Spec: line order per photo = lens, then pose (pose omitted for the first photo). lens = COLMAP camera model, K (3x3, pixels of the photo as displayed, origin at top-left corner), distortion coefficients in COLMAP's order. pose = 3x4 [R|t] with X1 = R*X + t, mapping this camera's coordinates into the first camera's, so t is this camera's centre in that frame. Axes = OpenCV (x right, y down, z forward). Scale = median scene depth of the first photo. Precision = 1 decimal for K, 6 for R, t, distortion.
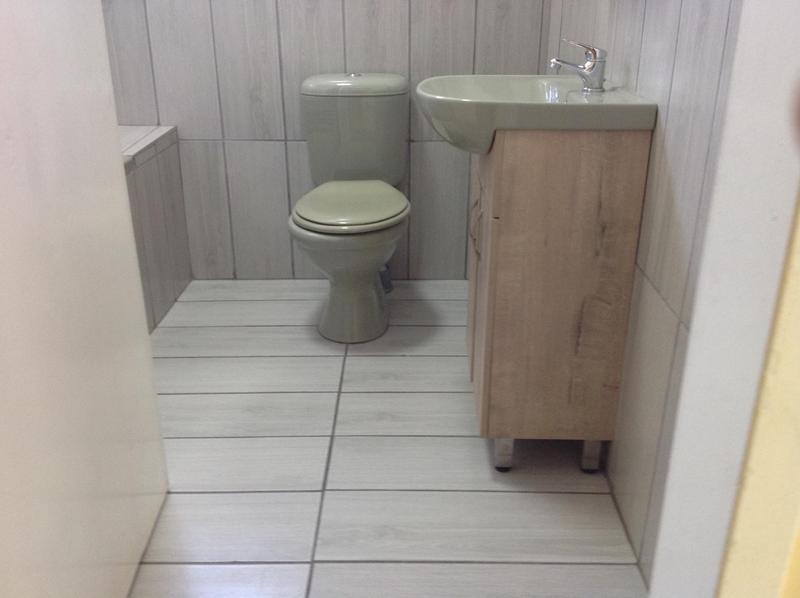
lens RADIAL K [[808.9, 0, 400.0], [0, 808.9, 299.0], [0, 0, 1]] dist [0.232788, -0.552812]
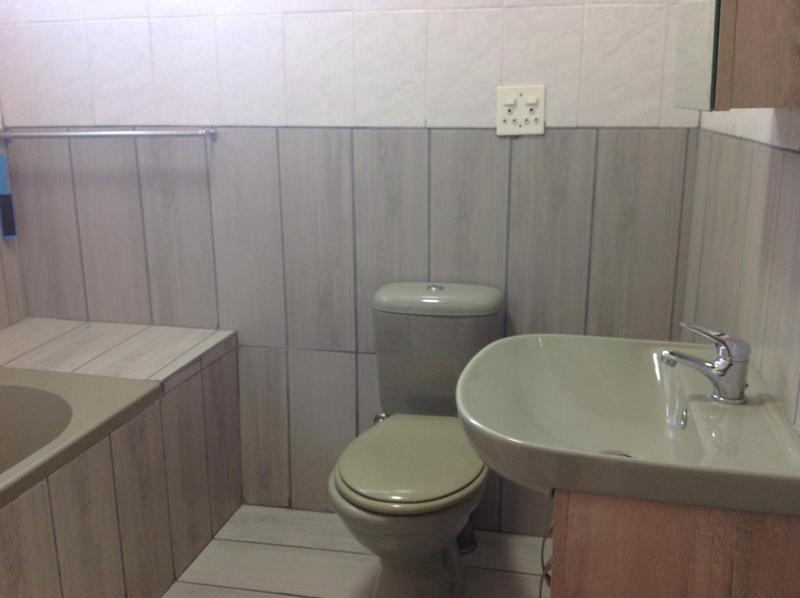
lens RADIAL K [[808.9, 0, 400.0], [0, 808.9, 299.0], [0, 0, 1]] dist [0.232788, -0.552812]
pose [[0.979196, 0.049720, -0.196732, 0.067704], [-0.075888, 0.988892, -0.127799, -0.149305], [0.188192, 0.140070, 0.972093, 0.193802]]
